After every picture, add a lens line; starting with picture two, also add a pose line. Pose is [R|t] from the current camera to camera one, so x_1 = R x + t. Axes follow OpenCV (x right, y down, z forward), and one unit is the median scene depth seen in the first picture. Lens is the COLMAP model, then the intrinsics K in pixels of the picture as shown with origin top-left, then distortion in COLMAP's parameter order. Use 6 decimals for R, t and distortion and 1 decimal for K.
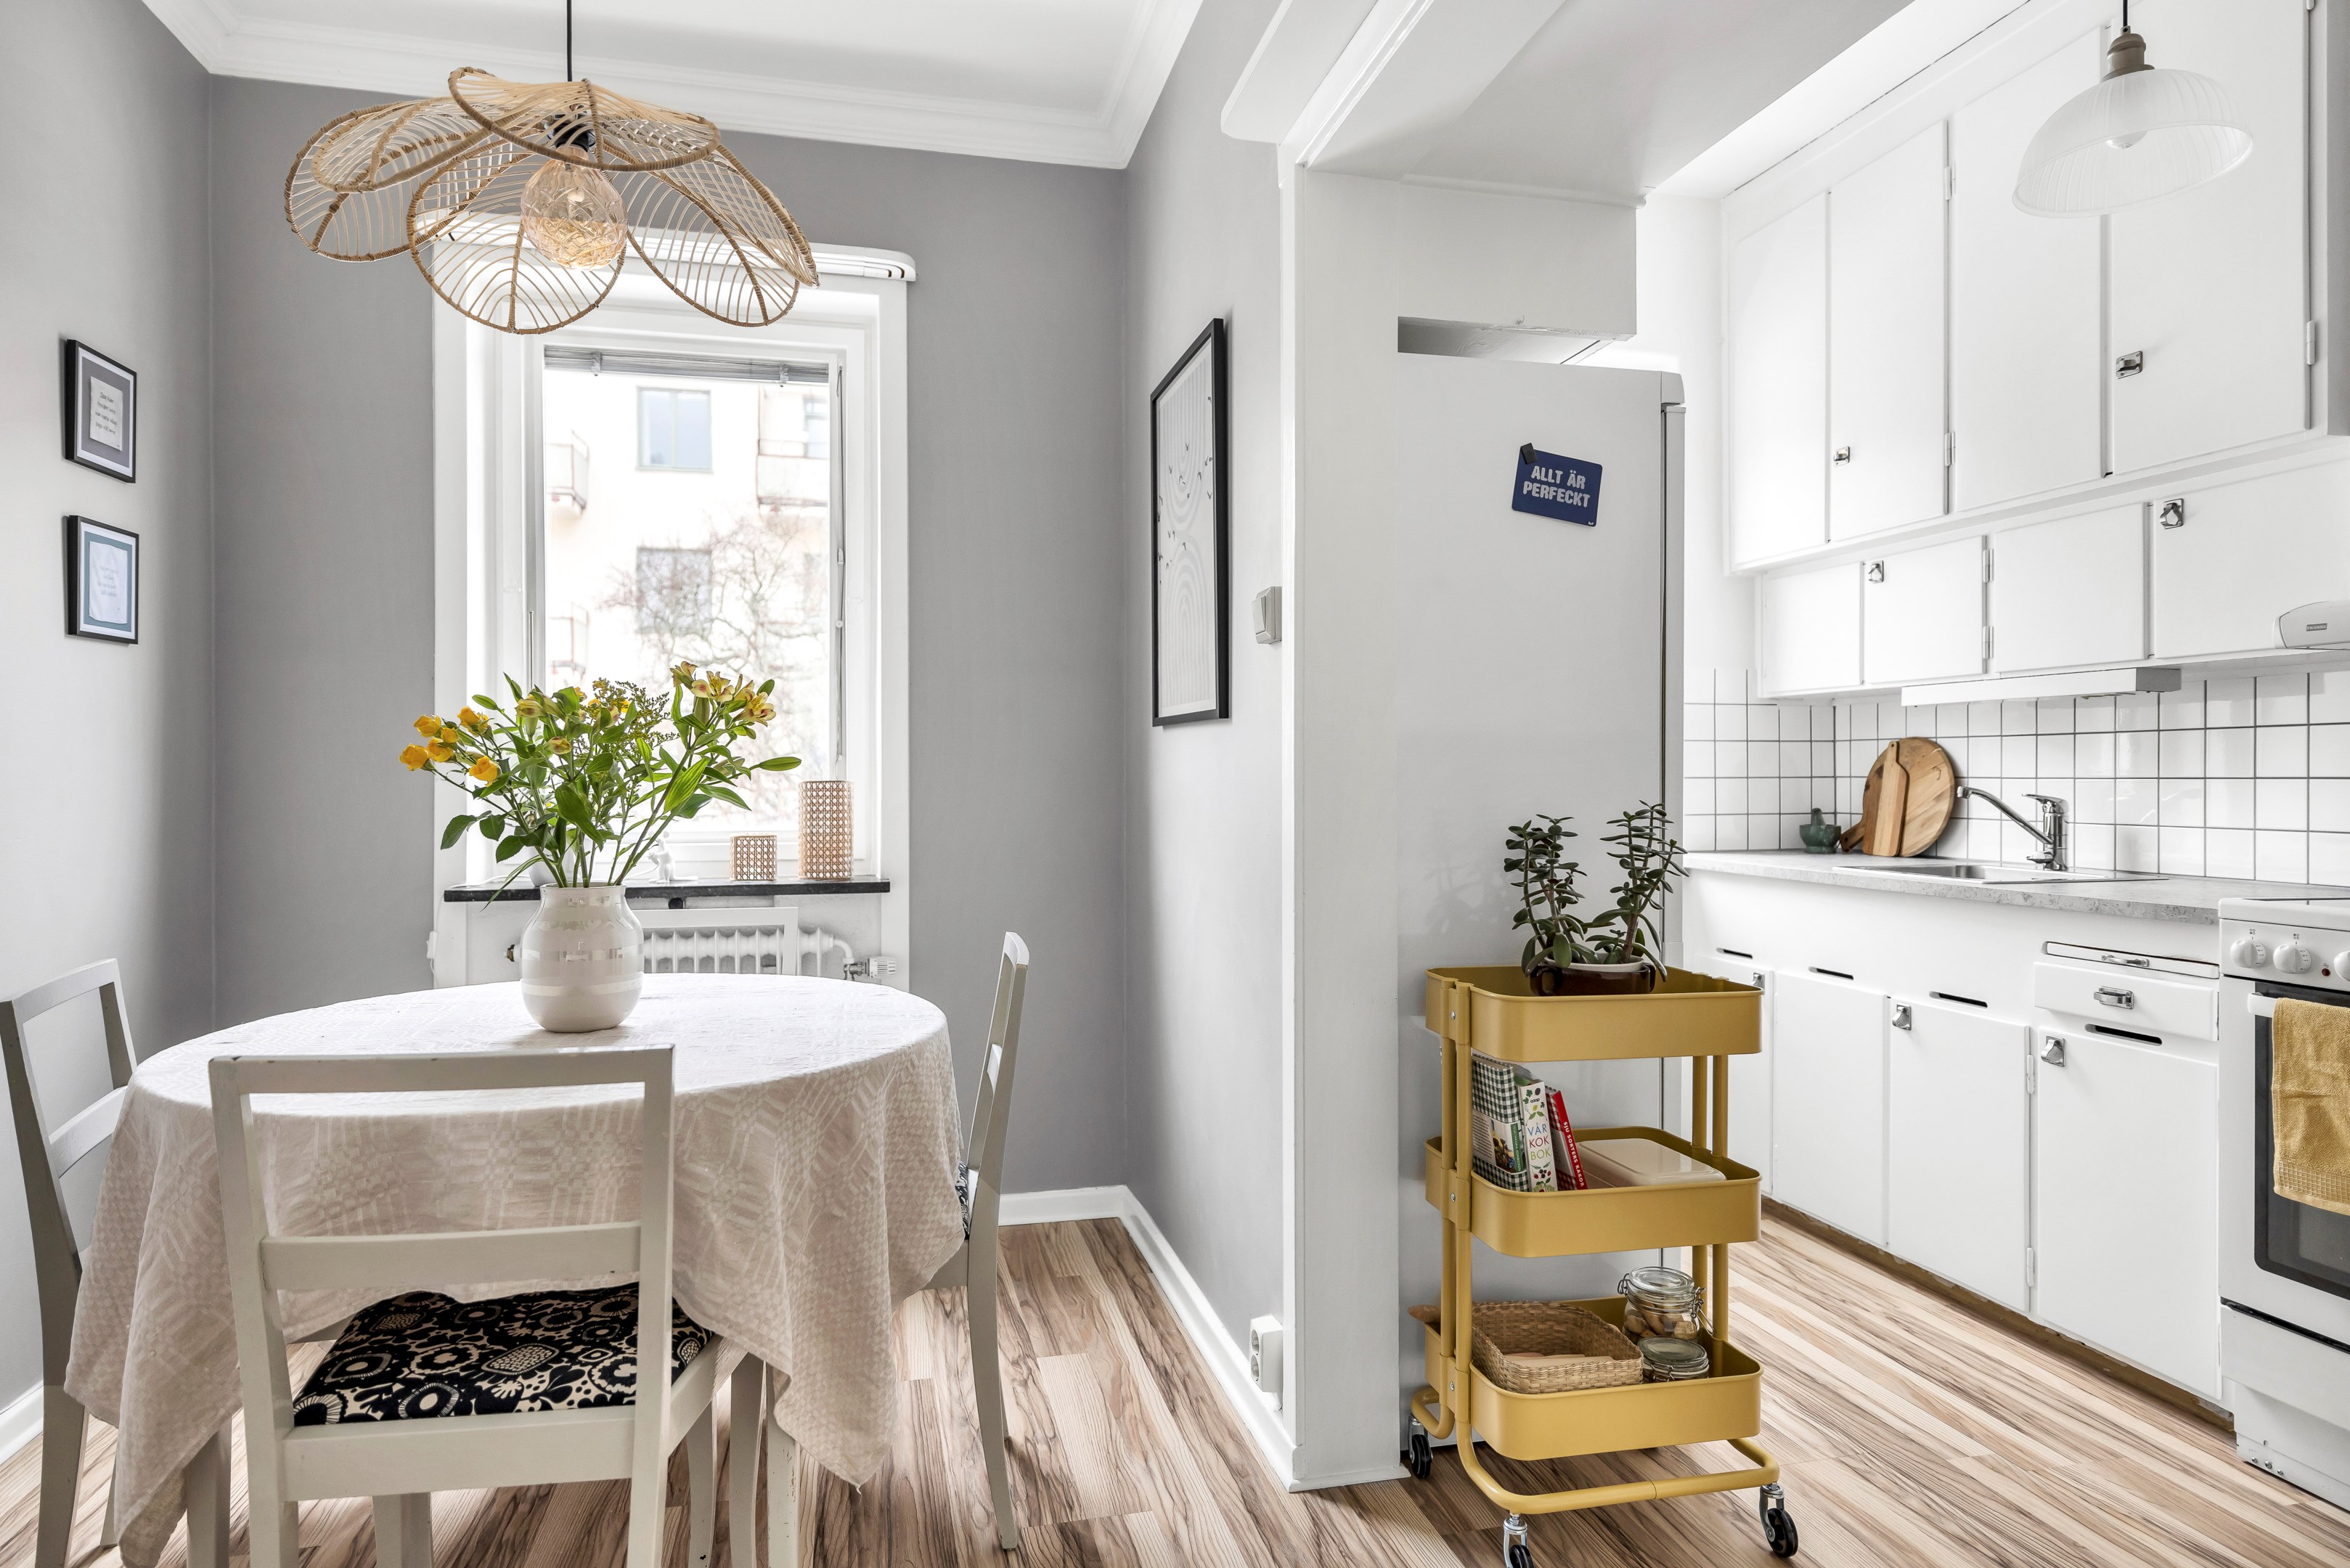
lens RADIAL K [[1343.7, 0, 1171.0], [0, 1343.7, 780.0], [0, 0, 1]] dist [0.003615, -0.000339]
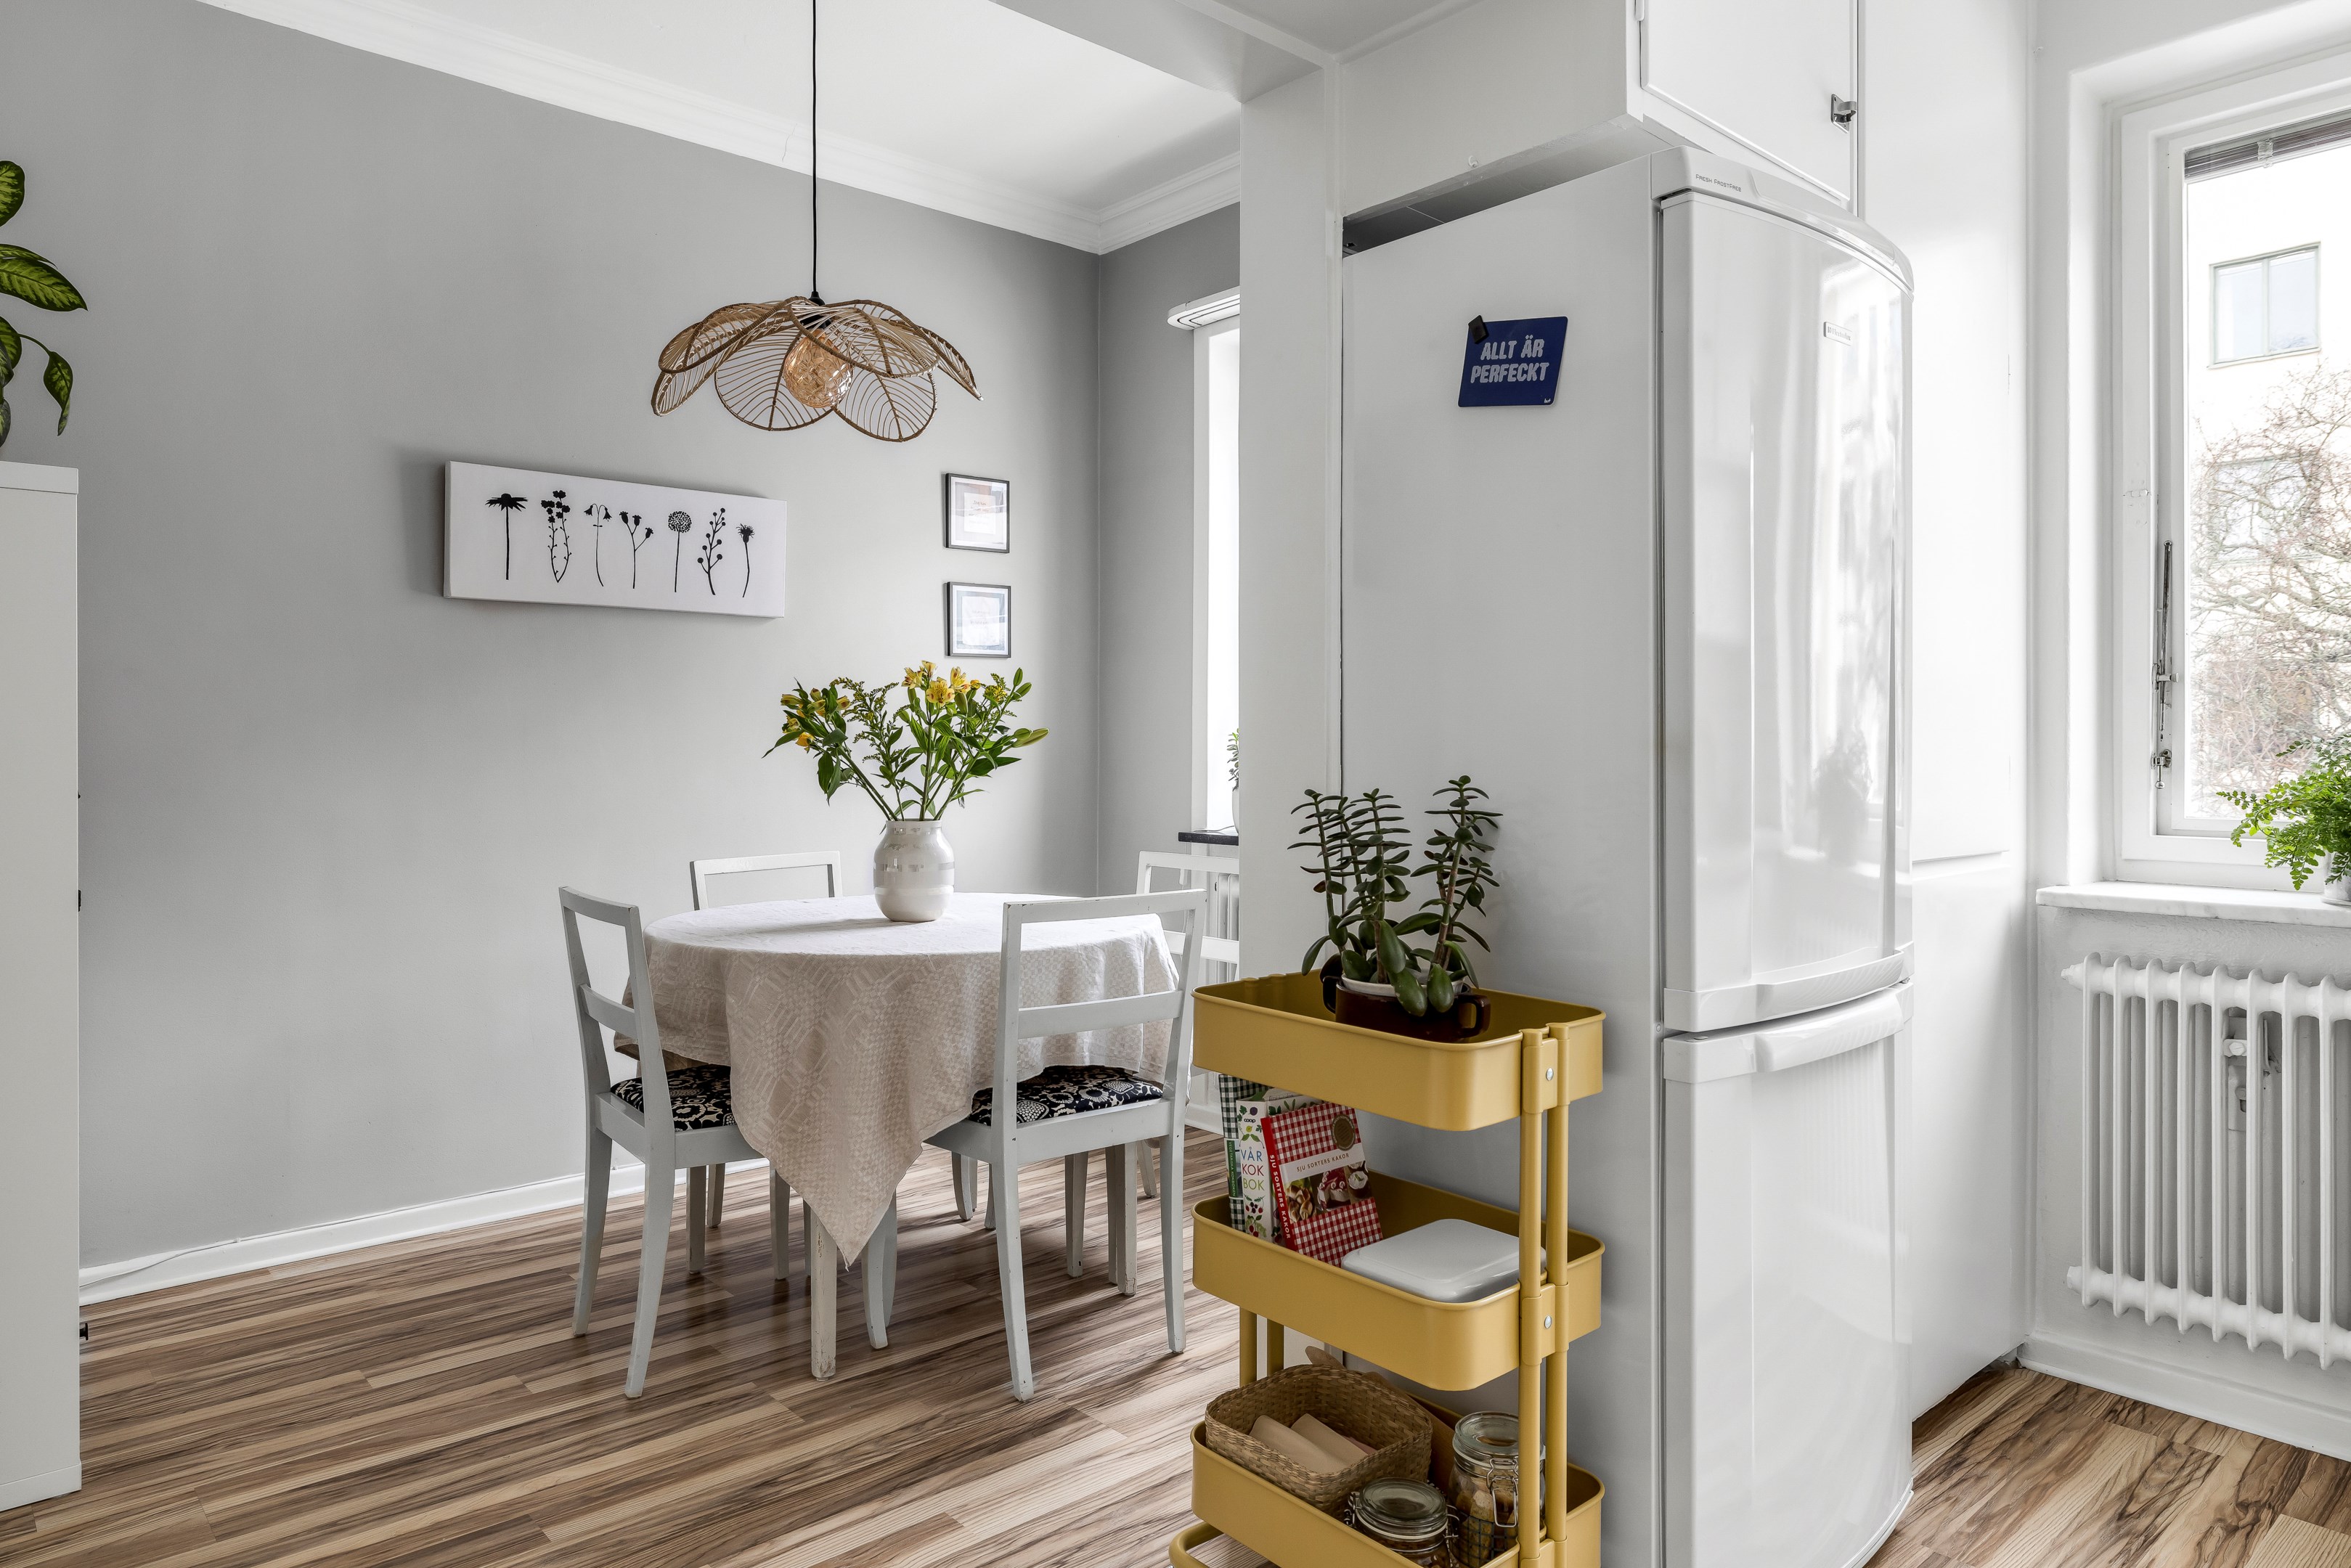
lens RADIAL K [[1445.5, 0, 1187.6], [0, 1445.5, 750.7], [0, 0, 1]] dist [0.000765, -0.001249]
pose [[0.486836, 0.004184, -0.873483, 0.979238], [-0.003170, 0.999990, 0.003023, -0.000893], [0.873487, 0.001297, 0.486845, 0.475673]]
